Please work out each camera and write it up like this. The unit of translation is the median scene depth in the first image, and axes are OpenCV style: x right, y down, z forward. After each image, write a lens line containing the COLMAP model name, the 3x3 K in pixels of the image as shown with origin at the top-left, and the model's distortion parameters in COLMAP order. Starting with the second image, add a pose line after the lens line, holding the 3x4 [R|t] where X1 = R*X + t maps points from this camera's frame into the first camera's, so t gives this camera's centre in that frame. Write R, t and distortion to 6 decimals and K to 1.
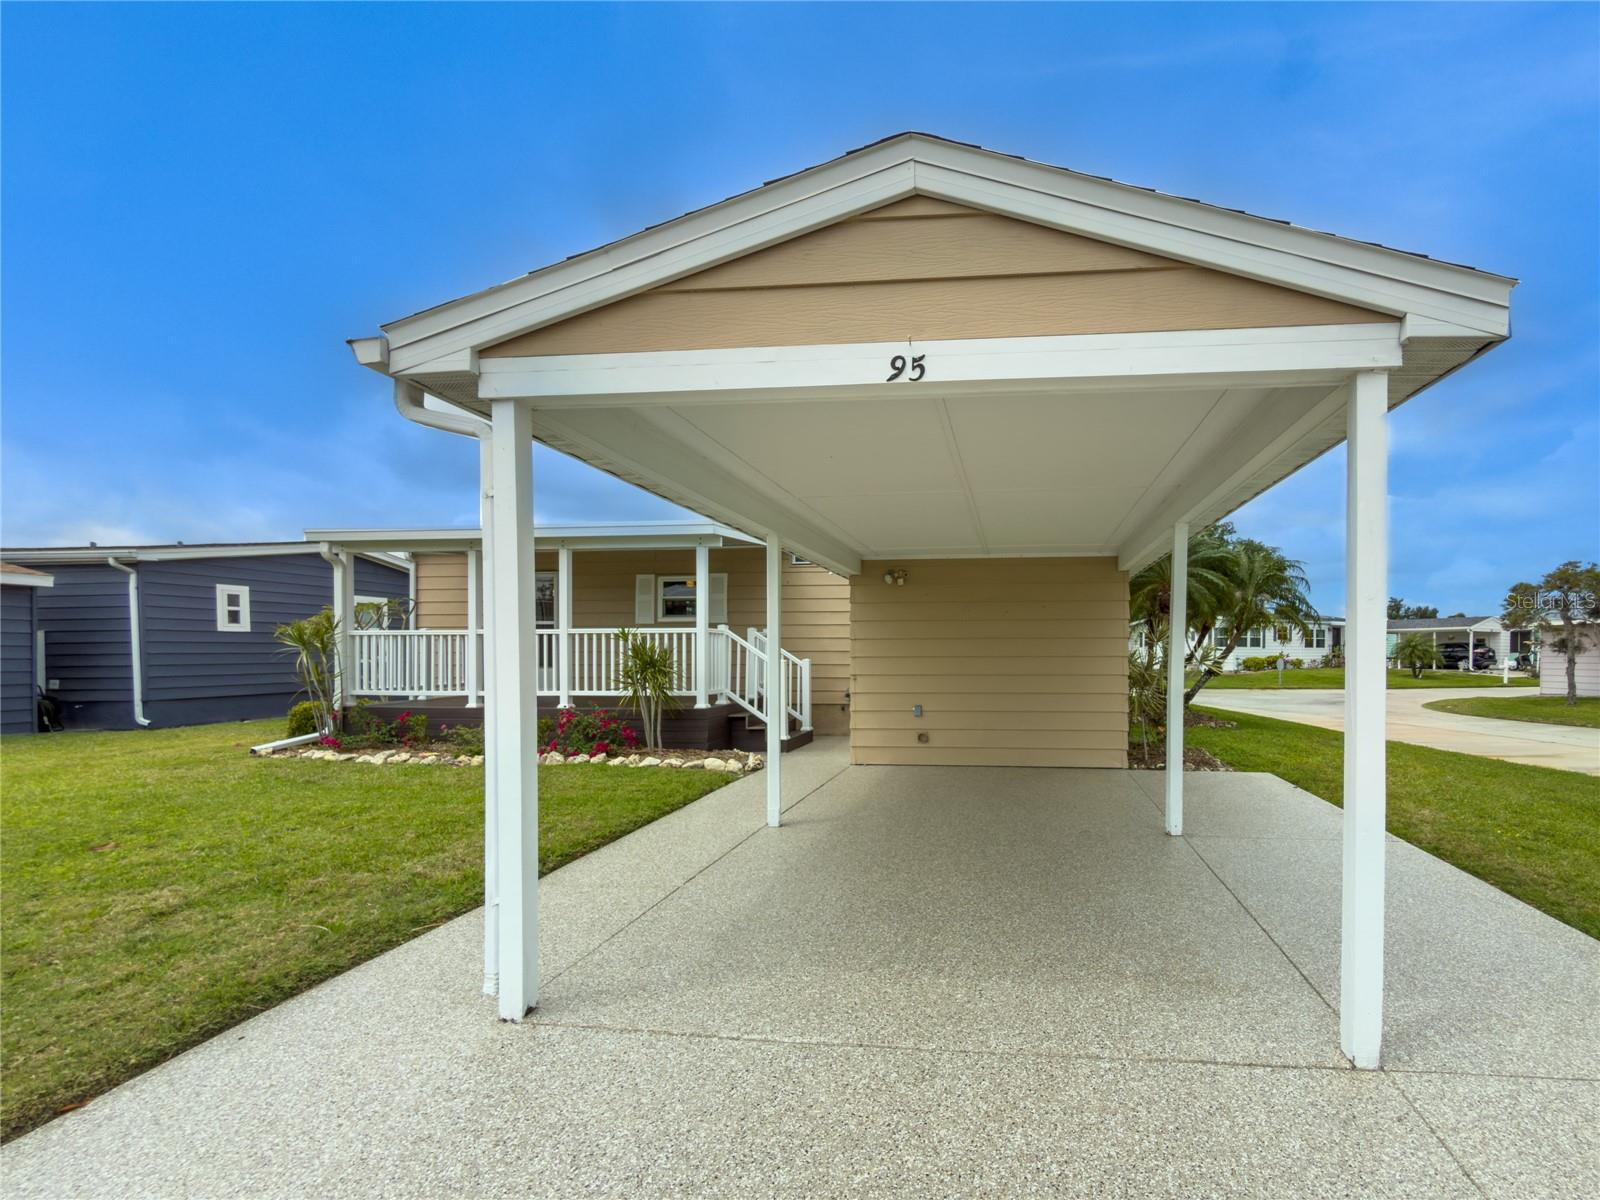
lens RADIAL K [[1212.1, 0, 804.5], [0, 1212.1, 634.4], [0, 0, 1]] dist [-0.006561, -0.004414]
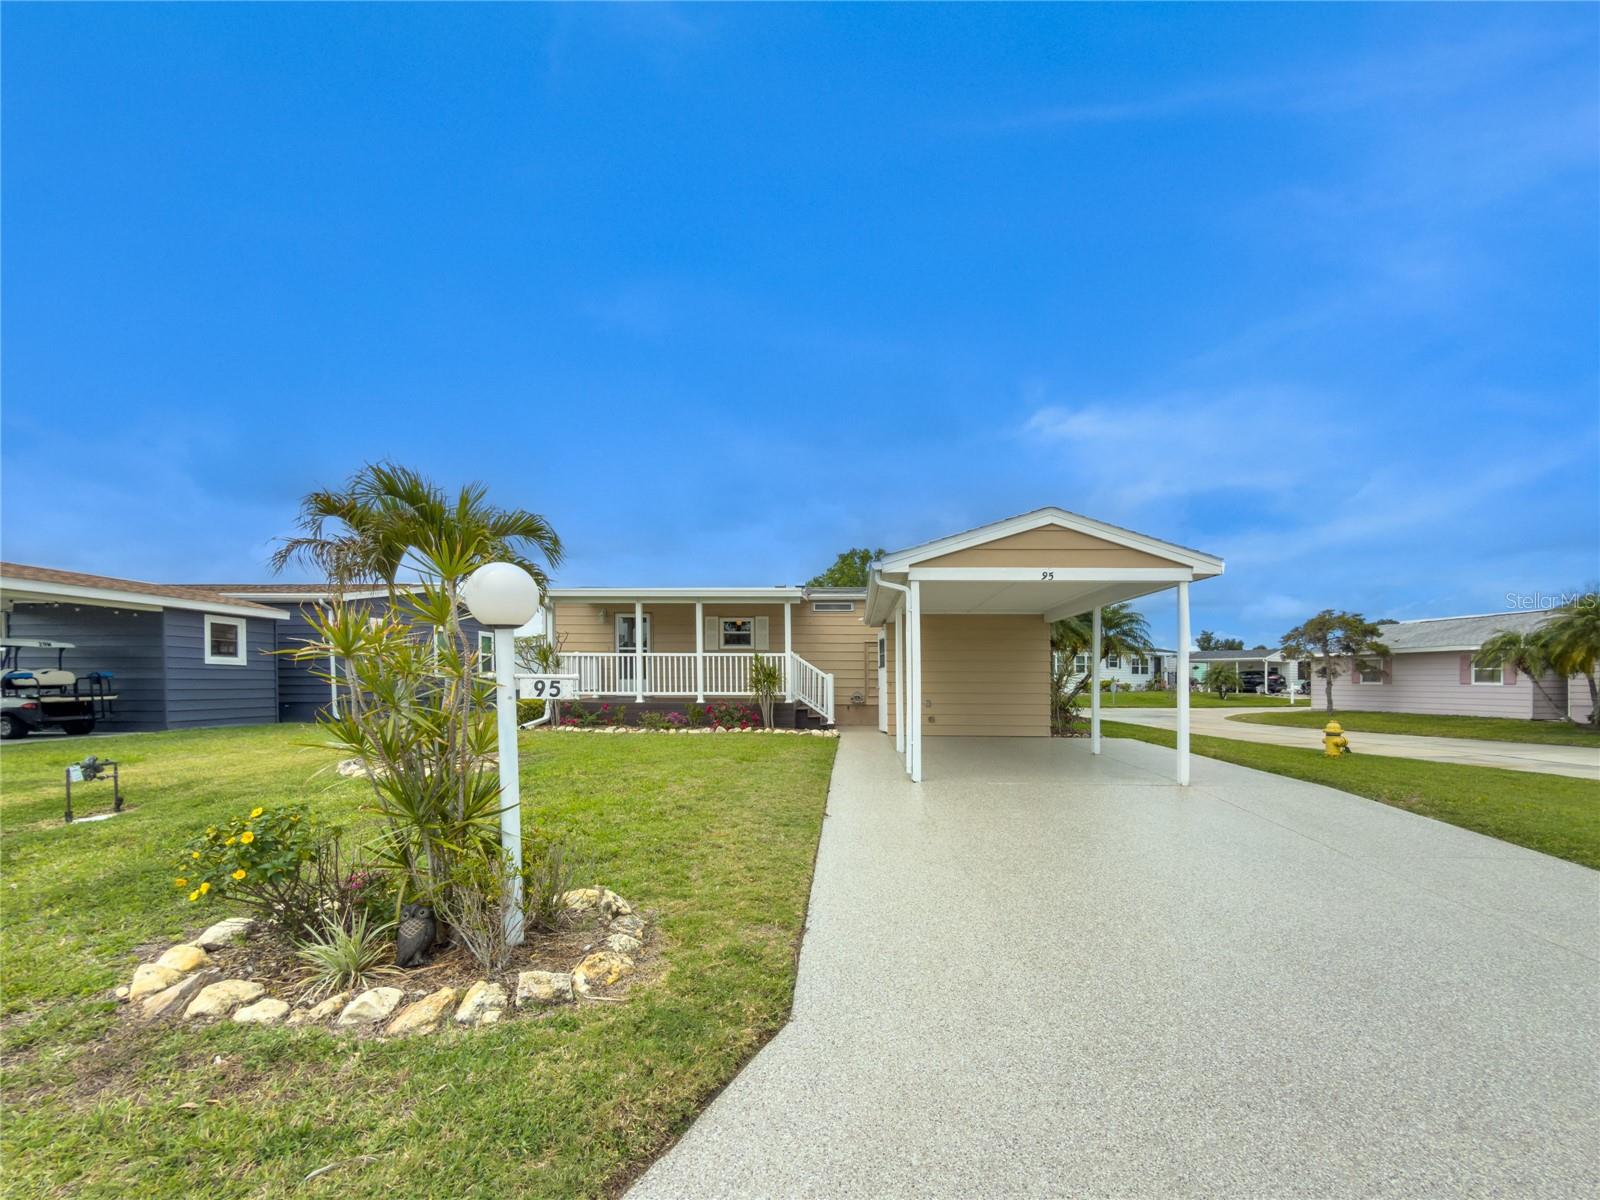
lens RADIAL K [[1098.8, 0, 800.0], [0, 1098.8, 600.0], [0, 0, 1]] dist [0.000699, -0.000030]
pose [[0.994895, 0.014470, 0.099873, -0.076114], [-0.009064, 0.998479, -0.054376, 0.001058], [-0.100508, 0.053193, 0.993513, -0.163073]]
